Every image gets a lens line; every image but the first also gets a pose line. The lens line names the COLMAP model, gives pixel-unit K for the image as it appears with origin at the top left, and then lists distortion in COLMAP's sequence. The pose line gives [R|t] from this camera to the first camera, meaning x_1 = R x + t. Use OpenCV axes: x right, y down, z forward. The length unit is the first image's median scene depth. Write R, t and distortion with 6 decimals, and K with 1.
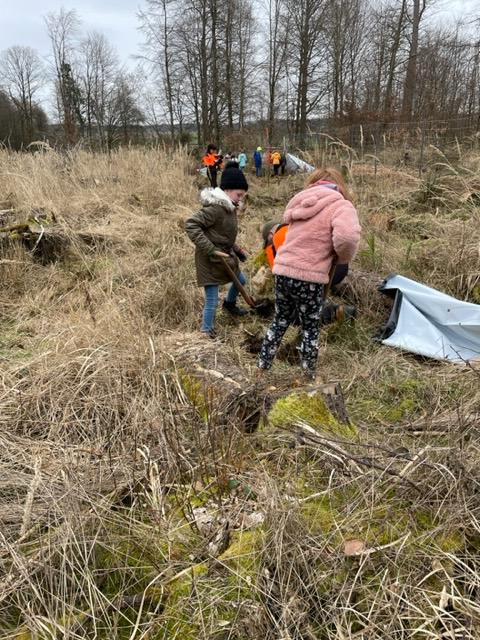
lens RADIAL K [[489.6, 0, 244.7], [0, 489.6, 323.8], [0, 0, 1]] dist [0.040136, -0.057597]
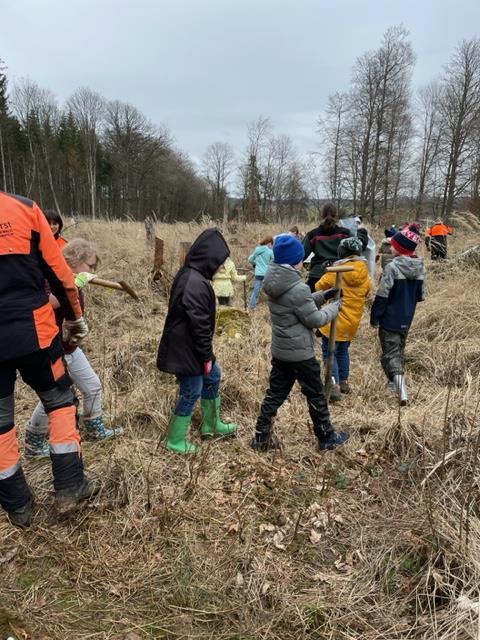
lens RADIAL K [[489.6, 0, 238.8], [0, 489.6, 325.4], [0, 0, 1]] dist [0.040136, -0.057597]
pose [[0.956379, 0.091925, -0.277289, -0.007715], [-0.128386, 0.984880, -0.116309, 0.069955], [0.262405, 0.146835, 0.953721, -0.192546]]
